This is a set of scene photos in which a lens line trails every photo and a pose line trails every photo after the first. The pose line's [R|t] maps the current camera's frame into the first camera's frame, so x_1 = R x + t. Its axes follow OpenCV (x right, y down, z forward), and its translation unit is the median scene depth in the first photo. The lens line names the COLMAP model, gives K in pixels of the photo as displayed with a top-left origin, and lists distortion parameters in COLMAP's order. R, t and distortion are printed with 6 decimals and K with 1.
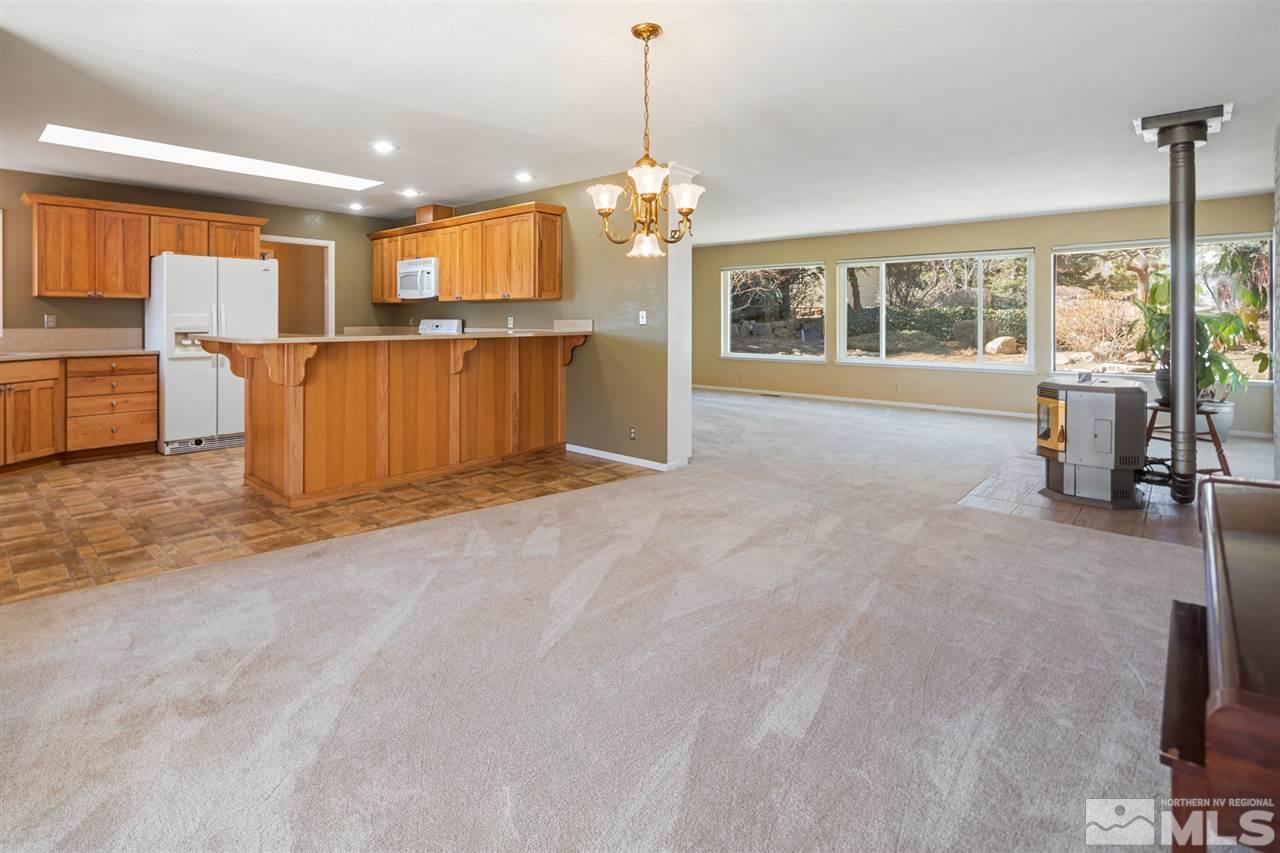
lens RADIAL K [[623.1, 0, 619.6], [0, 623.1, 320.5], [0, 0, 1]] dist [-0.000597, -0.000482]
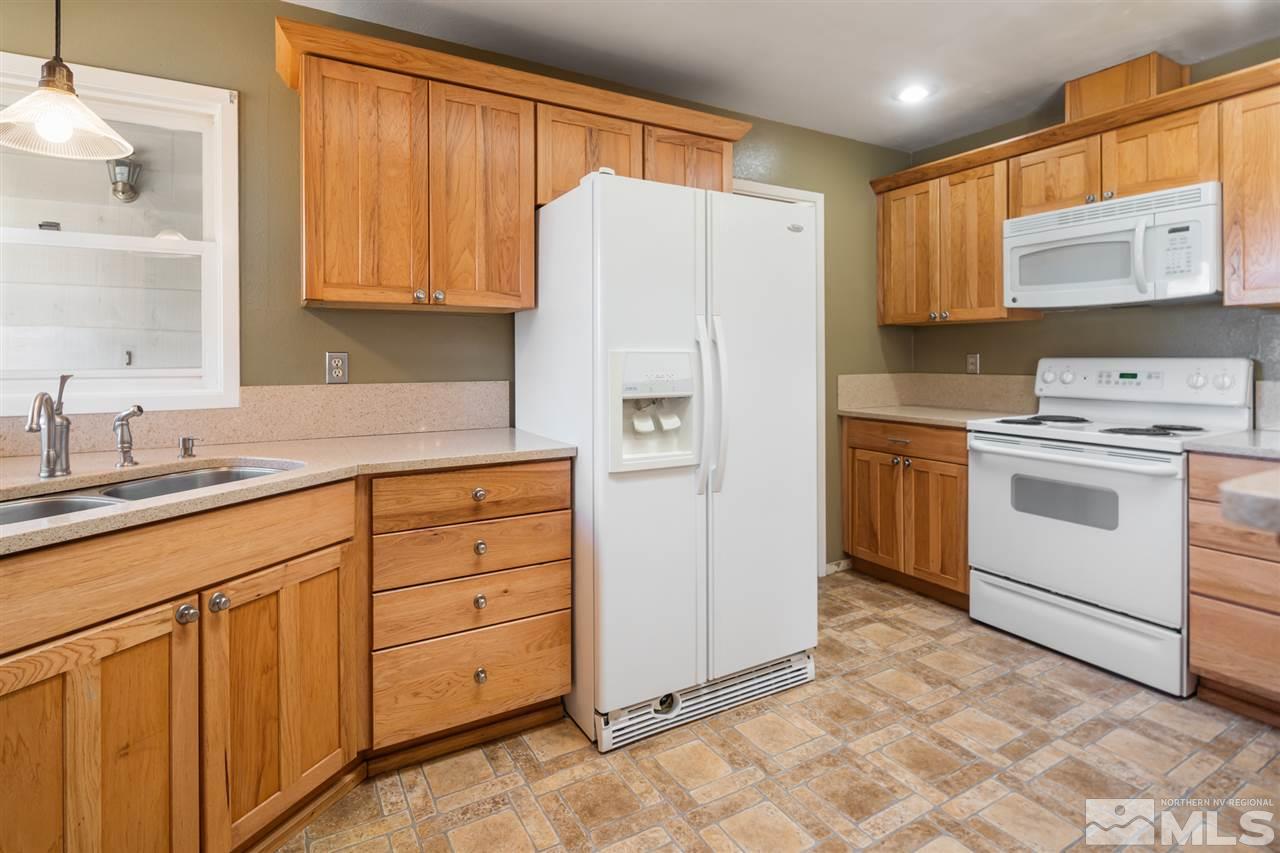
lens RADIAL K [[622.4, 0, 619.2], [0, 622.4, 359.2], [0, 0, 1]] dist [0.003923, -0.000139]
pose [[0.945348, -0.004895, -0.326027, -0.598850], [0.004924, 0.999988, -0.000739, -0.002885], [0.326027, -0.000907, 0.945360, 0.666451]]
